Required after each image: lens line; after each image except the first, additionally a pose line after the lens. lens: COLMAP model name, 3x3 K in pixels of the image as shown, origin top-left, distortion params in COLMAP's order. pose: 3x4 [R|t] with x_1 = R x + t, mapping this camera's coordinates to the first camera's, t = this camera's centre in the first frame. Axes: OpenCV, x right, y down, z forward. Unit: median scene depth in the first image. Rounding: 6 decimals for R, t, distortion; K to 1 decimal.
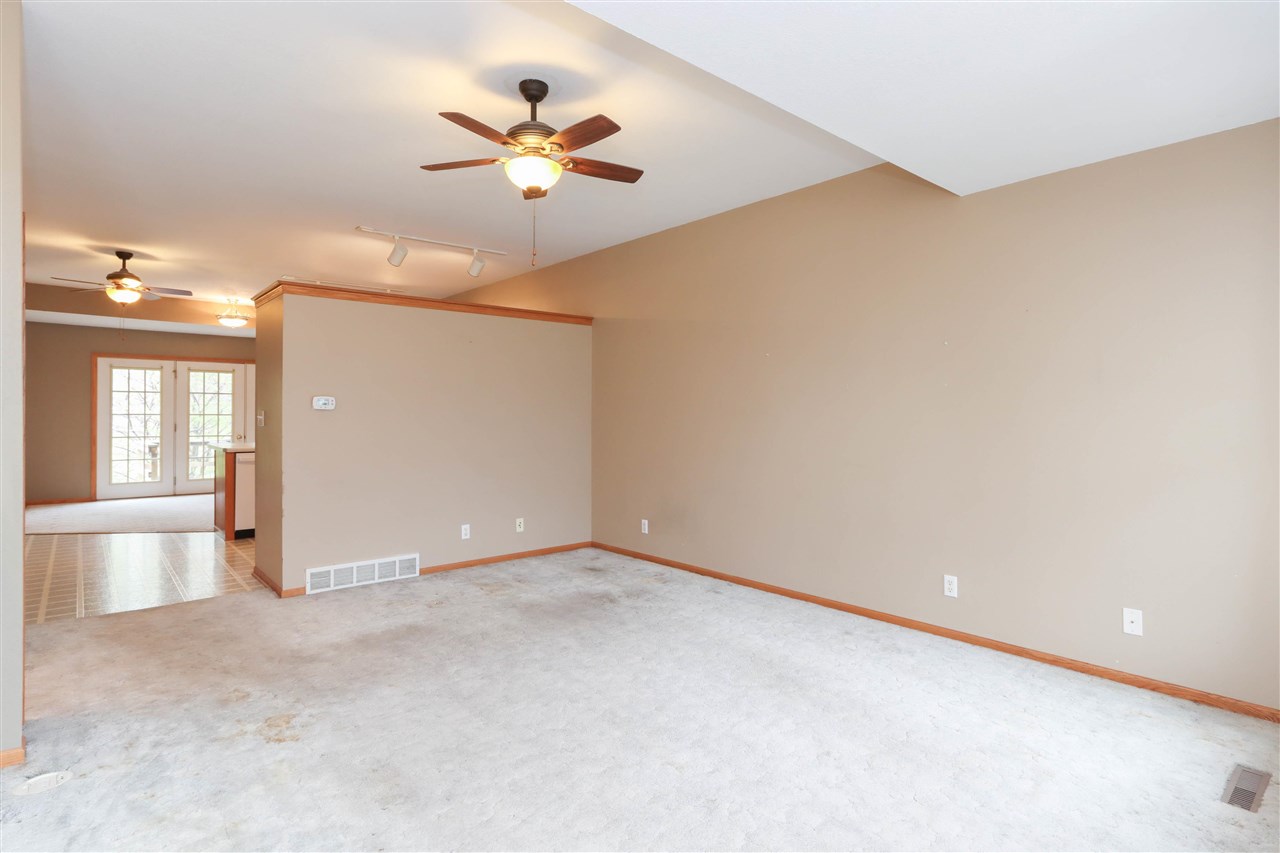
lens RADIAL K [[646.2, 0, 639.9], [0, 646.2, 442.3], [0, 0, 1]] dist [-0.002010, -0.000103]
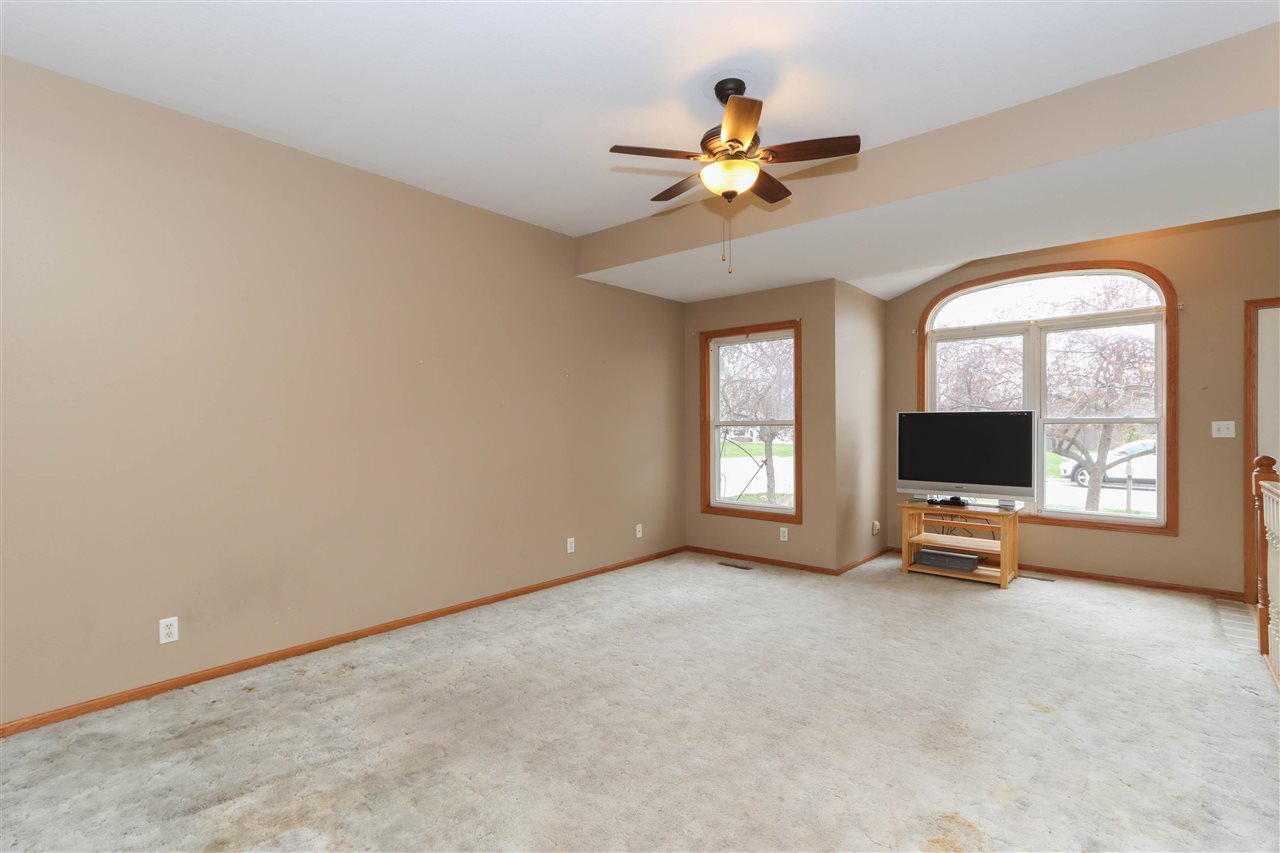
lens RADIAL K [[595.7, 0, 637.8], [0, 595.7, 428.5], [0, 0, 1]] dist [0.002388, 0.006481]
pose [[-0.131671, -0.006695, 0.991271, -0.757701], [0.048917, 0.998715, 0.013243, -0.041049], [-0.990086, 0.050234, -0.131174, 0.903532]]
